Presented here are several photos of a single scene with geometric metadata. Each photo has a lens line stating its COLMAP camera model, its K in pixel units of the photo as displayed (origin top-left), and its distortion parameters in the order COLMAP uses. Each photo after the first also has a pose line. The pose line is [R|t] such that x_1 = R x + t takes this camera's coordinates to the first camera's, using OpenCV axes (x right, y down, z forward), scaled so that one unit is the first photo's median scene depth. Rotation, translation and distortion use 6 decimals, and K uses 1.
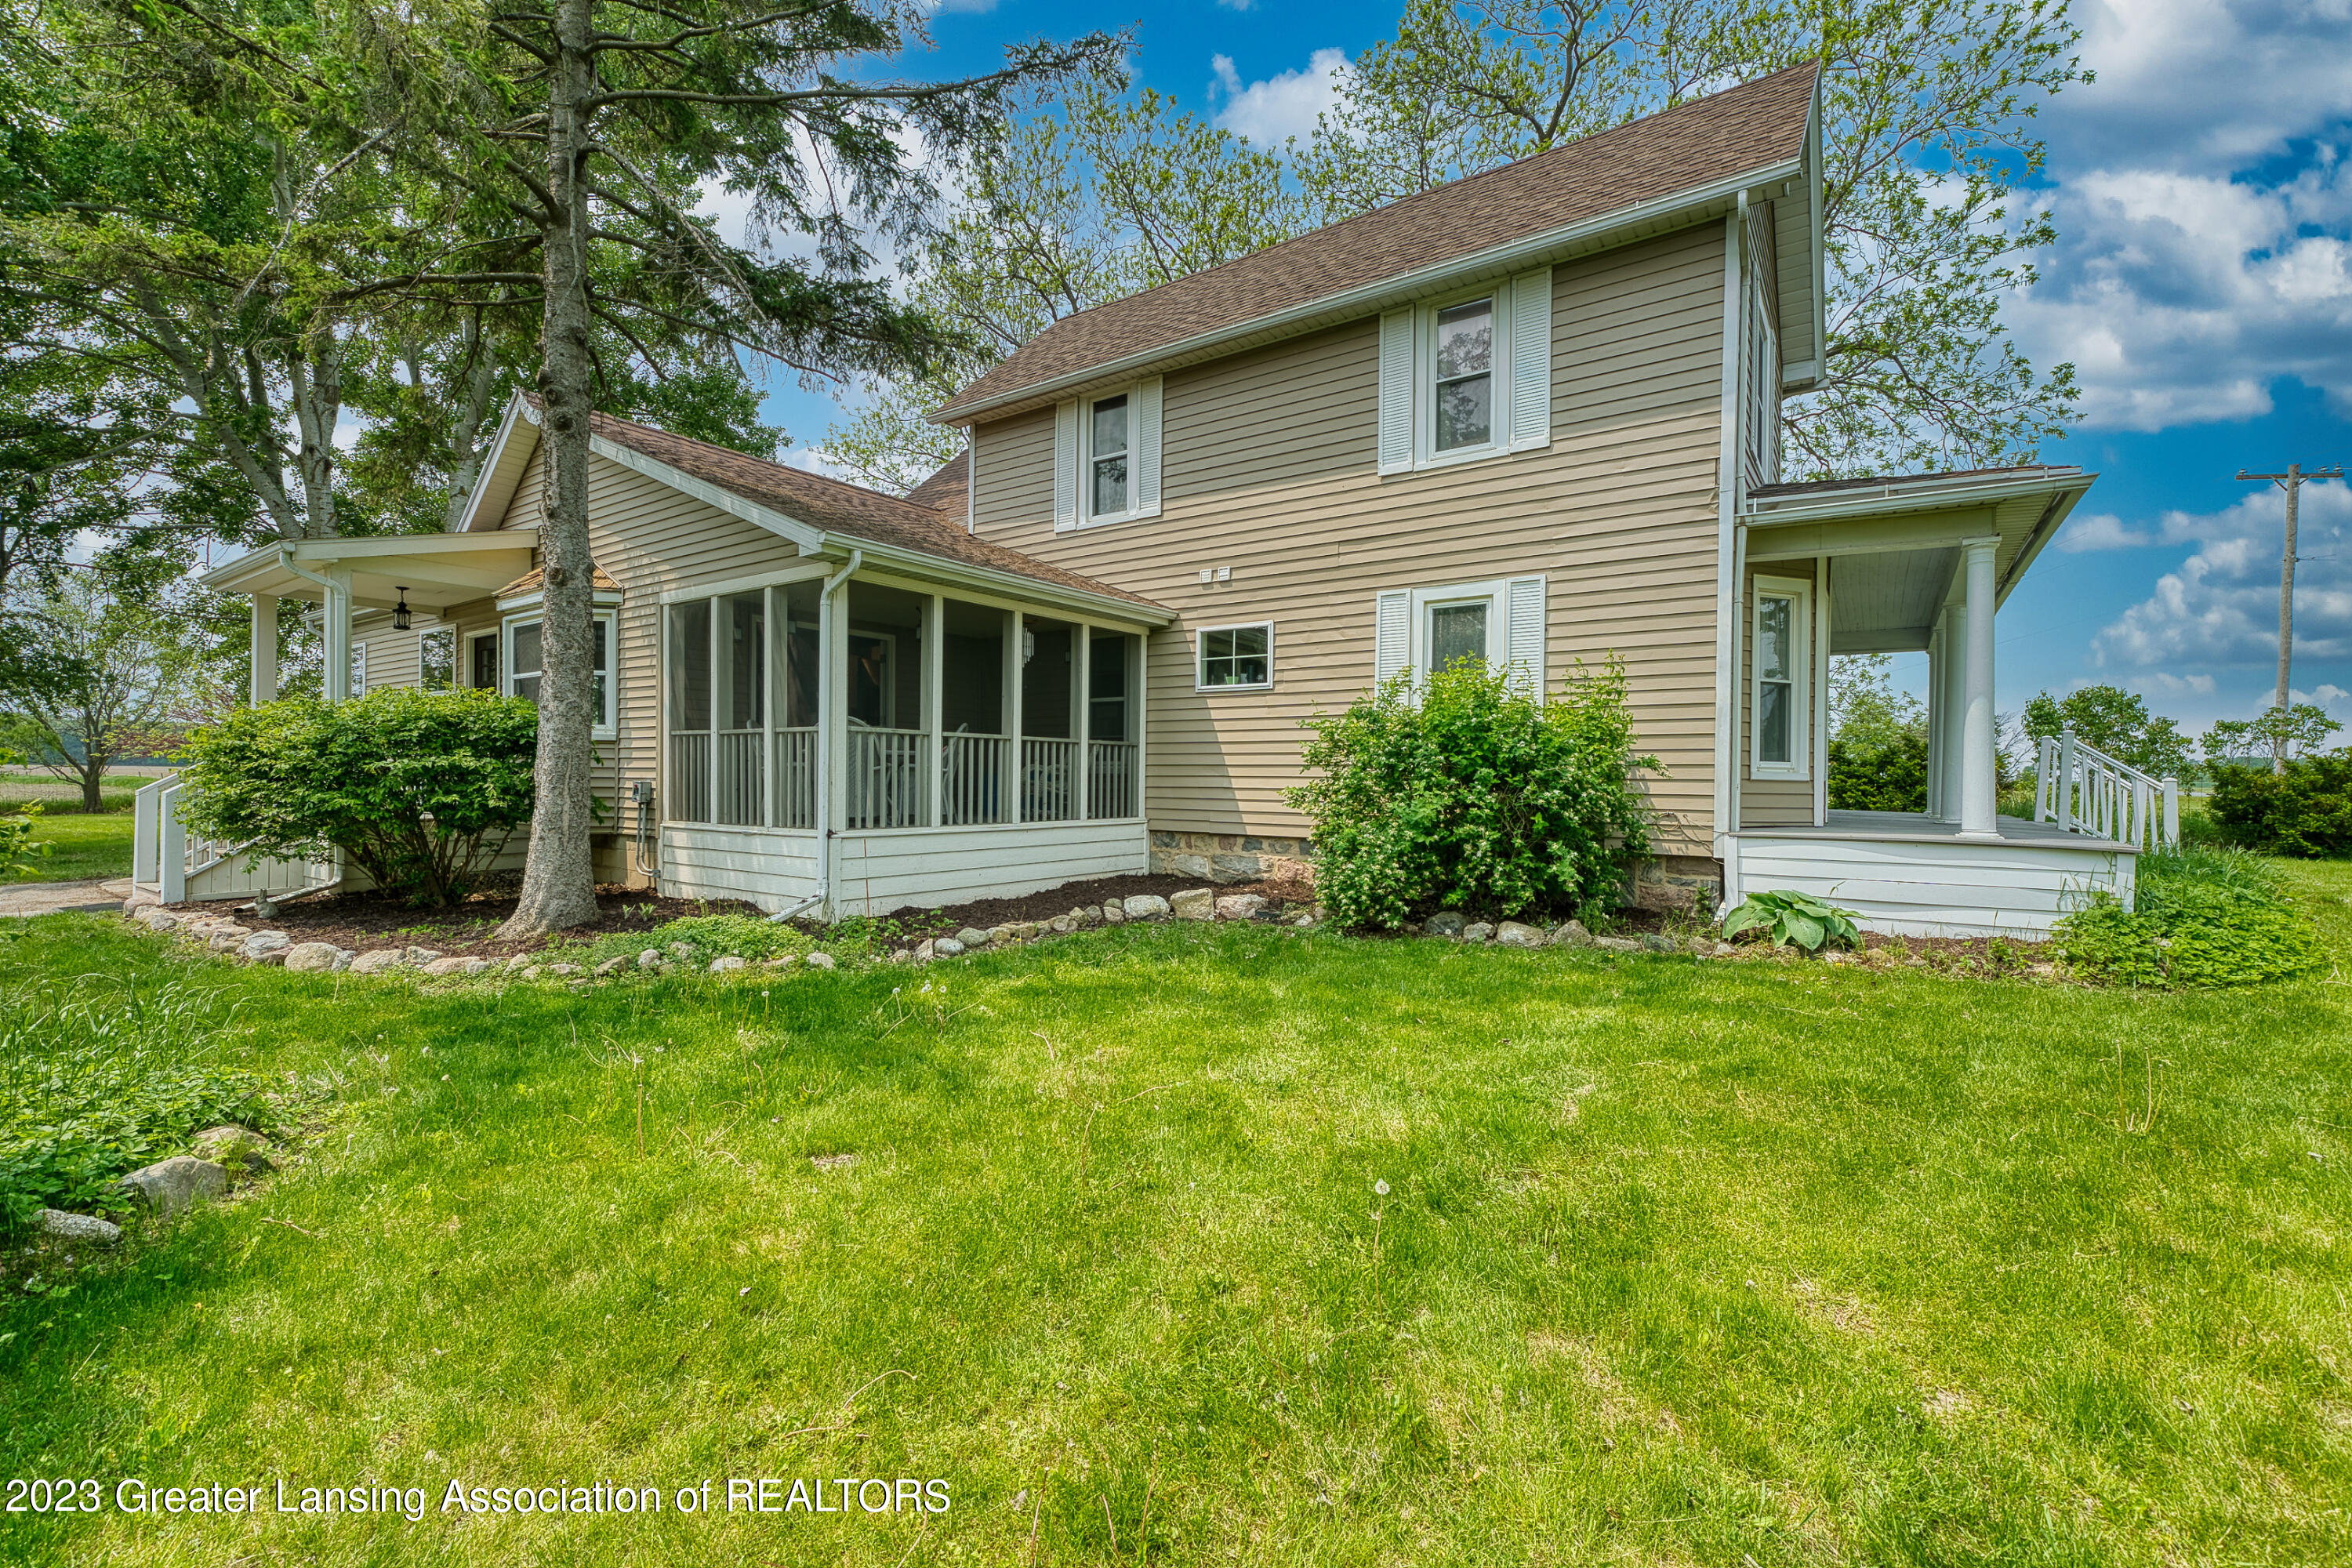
lens RADIAL K [[1025.4, 0, 1165.7], [0, 1025.4, 767.1], [0, 0, 1]] dist [0.002280, 0.000585]
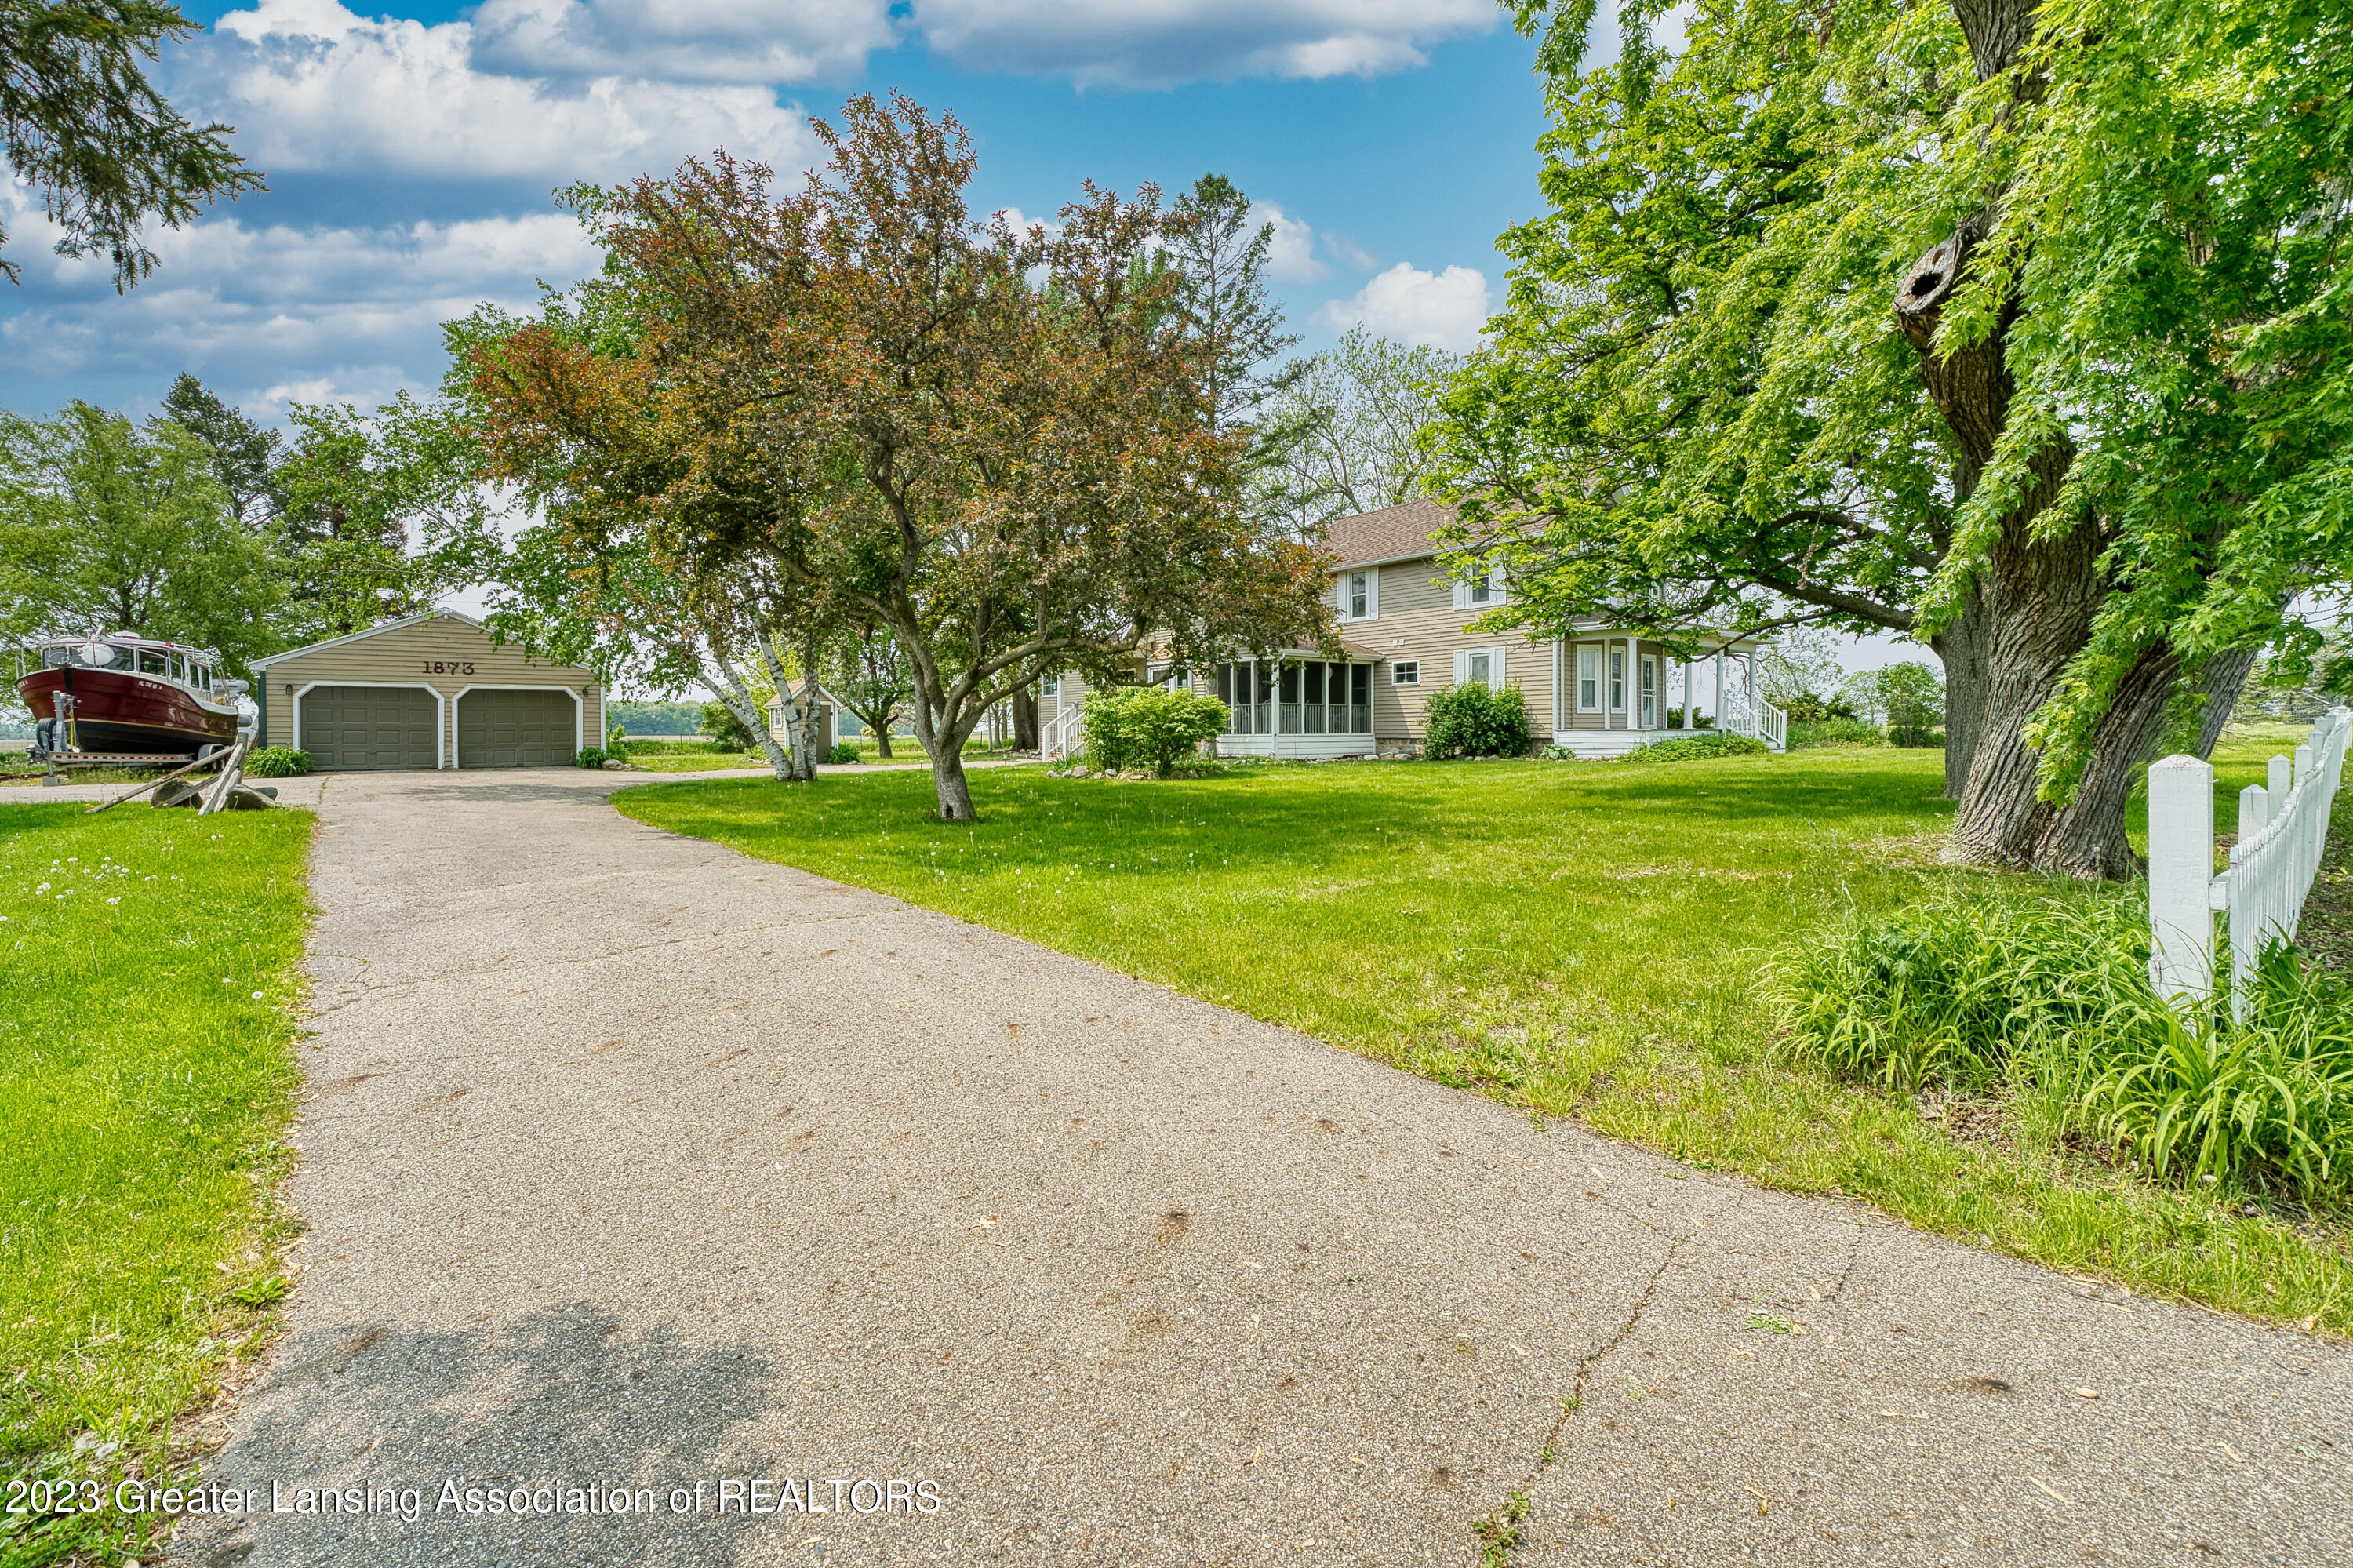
lens RADIAL K [[969.4, 0, 1176.5], [0, 969.4, 784.0], [0, 0, 1]] dist [0.000017, -0.000005]
pose [[0.969818, -0.002931, -0.243814, 0.105557], [0.018136, 0.998025, 0.060141, 0.022126], [0.243157, -0.062747, 0.967955, -1.714098]]
